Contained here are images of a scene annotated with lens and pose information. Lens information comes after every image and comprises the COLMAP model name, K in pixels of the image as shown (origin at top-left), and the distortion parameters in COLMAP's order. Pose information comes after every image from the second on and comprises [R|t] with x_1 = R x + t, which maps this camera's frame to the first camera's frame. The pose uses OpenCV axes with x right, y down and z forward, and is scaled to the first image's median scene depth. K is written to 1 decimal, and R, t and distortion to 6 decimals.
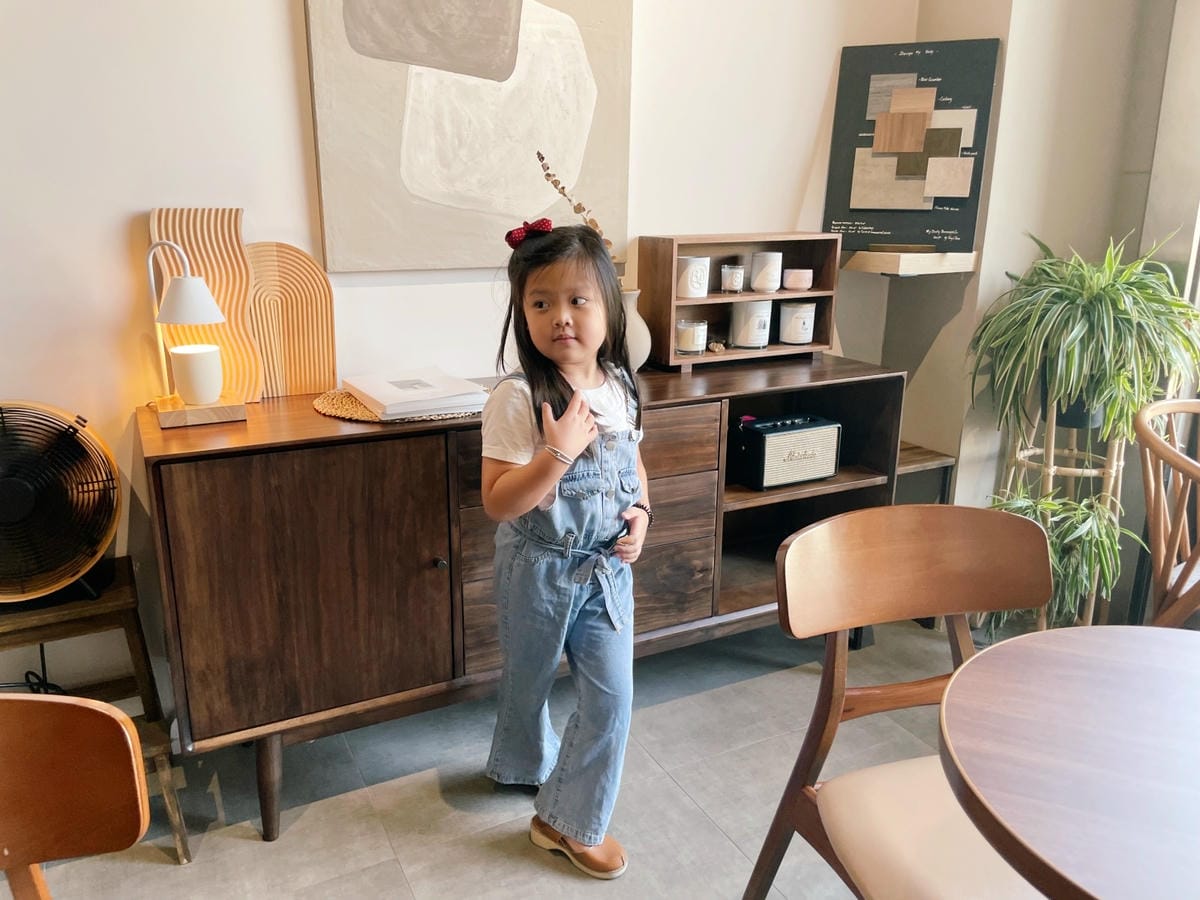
lens RADIAL K [[896.7, 0, 600.0], [0, 896.7, 450.0], [0, 0, 1]] dist [0.097825, -0.136153]
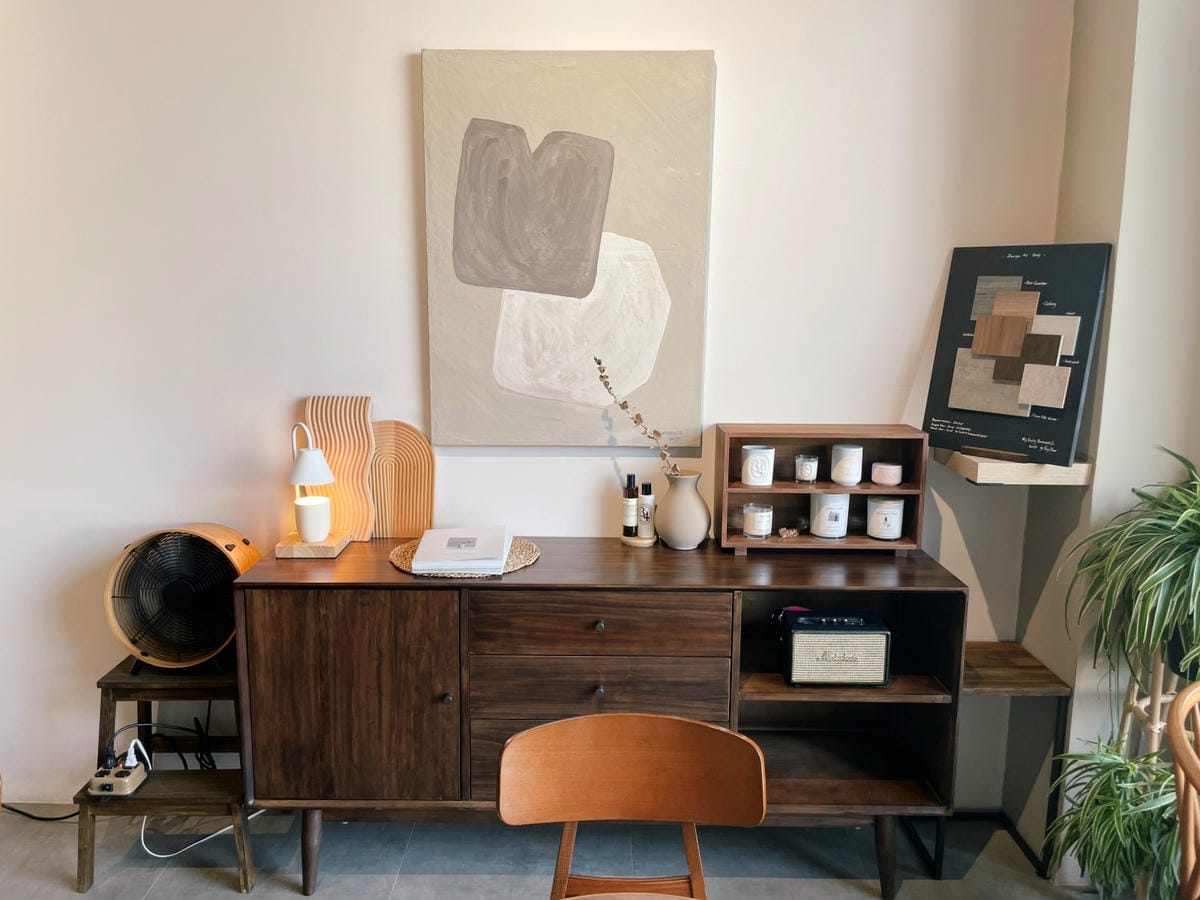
lens RADIAL K [[896.7, 0, 600.0], [0, 896.7, 450.0], [0, 0, 1]] dist [0.097825, -0.136153]
pose [[0.894399, 0.082128, -0.439666, 0.455924], [-0.129772, 0.988362, -0.079369, -0.117828], [0.428031, 0.128044, 0.894648, -0.024878]]
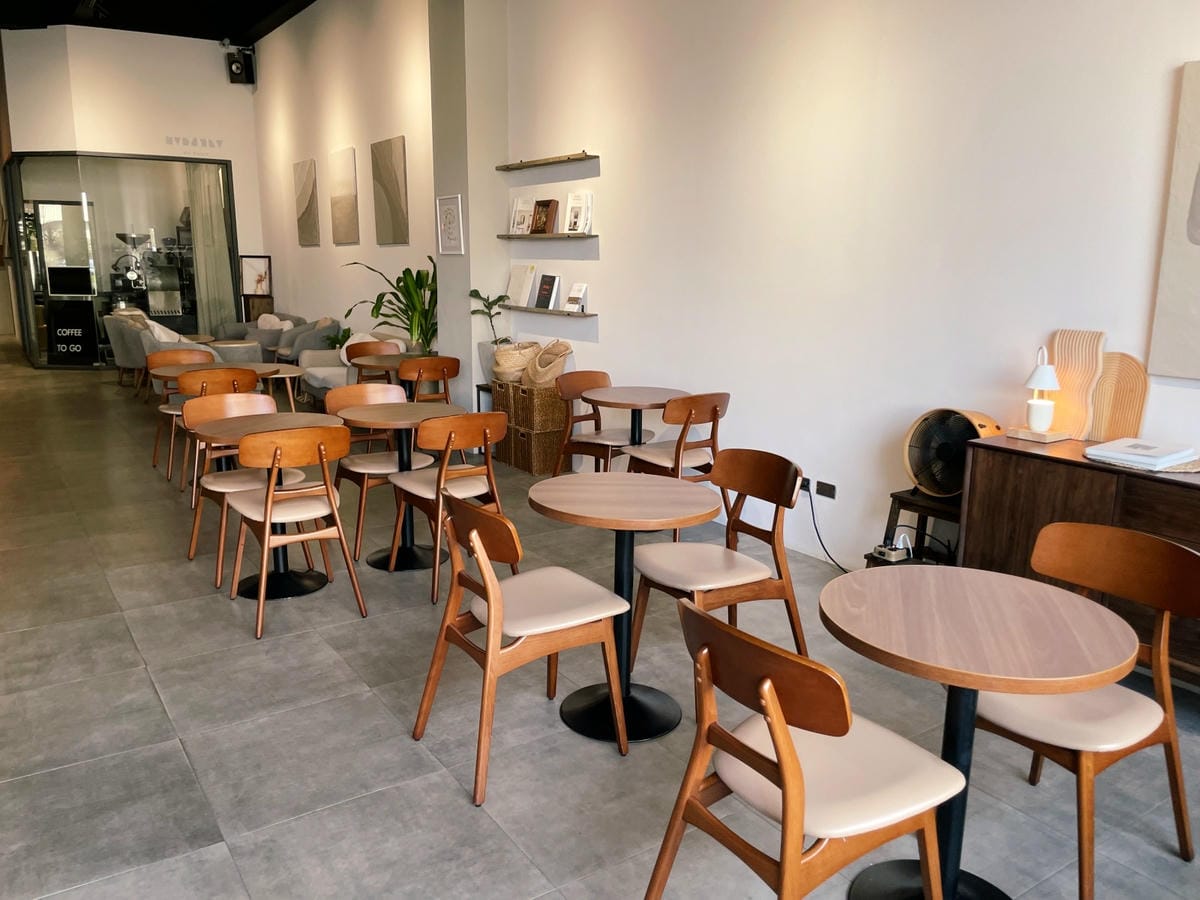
lens RADIAL K [[896.7, 0, 600.0], [0, 896.7, 450.0], [0, 0, 1]] dist [0.097825, -0.136153]
pose [[0.131439, 0.201268, -0.970678, 1.137331], [-0.279452, 0.946985, 0.158515, -0.053269], [0.951121, 0.250423, 0.180715, -0.169397]]
